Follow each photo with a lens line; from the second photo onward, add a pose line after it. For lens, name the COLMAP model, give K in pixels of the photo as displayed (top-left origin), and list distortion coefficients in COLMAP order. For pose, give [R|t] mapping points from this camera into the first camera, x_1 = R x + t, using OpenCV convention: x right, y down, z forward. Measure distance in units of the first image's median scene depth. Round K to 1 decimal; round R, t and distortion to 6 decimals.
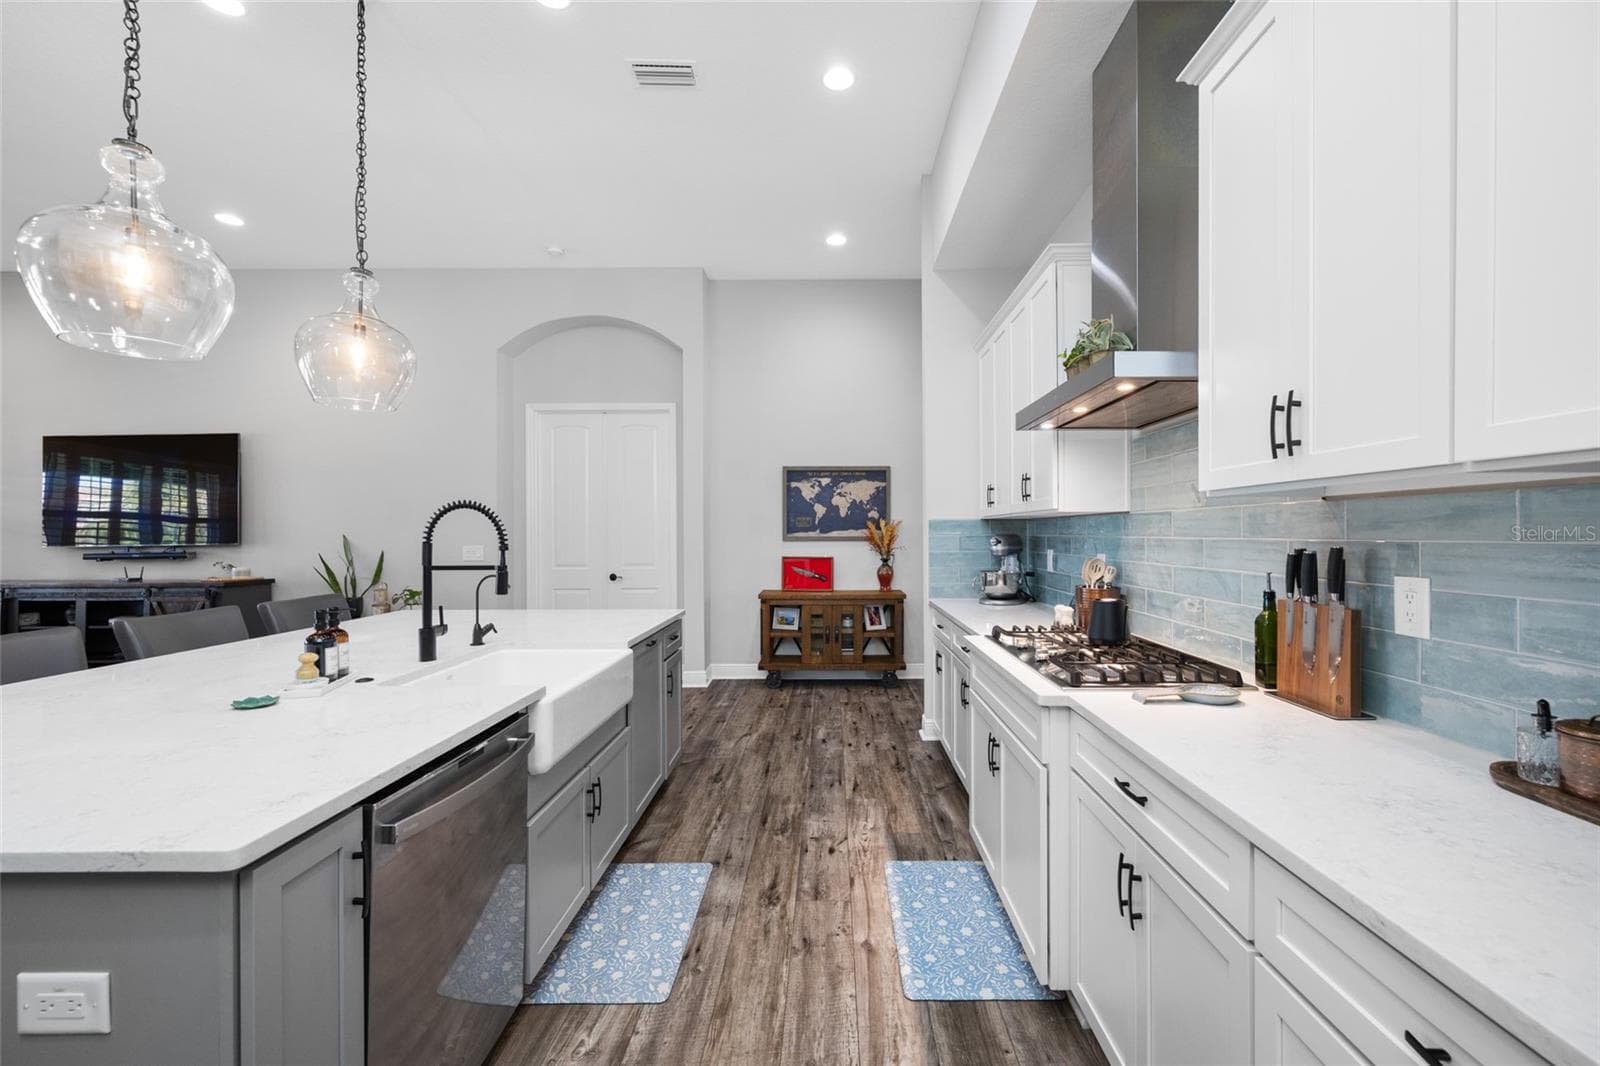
lens RADIAL K [[632.9, 0, 809.6], [0, 632.9, 536.4], [0, 0, 1]] dist [-0.000437, -0.000129]
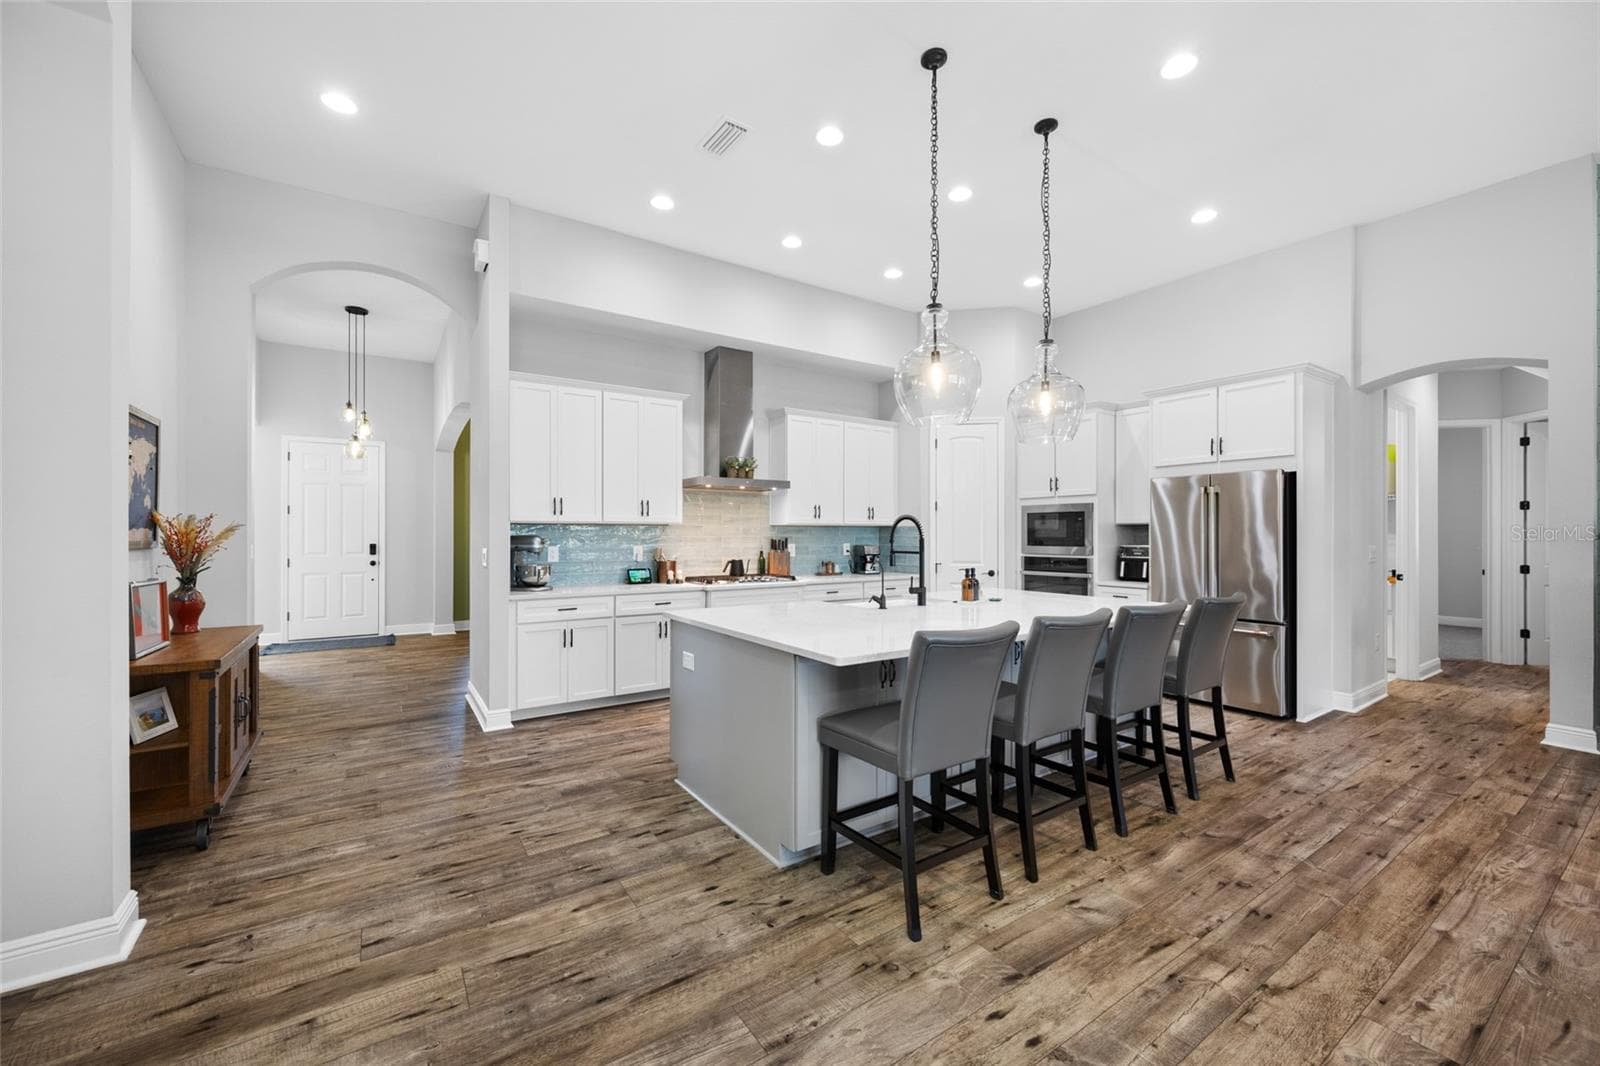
lens RADIAL K [[632.9, 0, 809.6], [0, 632.9, 536.4], [0, 0, 1]] dist [-0.000437, -0.000129]
pose [[-0.570797, 0.004873, 0.821077, -1.534959], [0.005663, 0.999982, -0.001997, 0.007624], [-0.821072, 0.003510, -0.570814, 1.859642]]
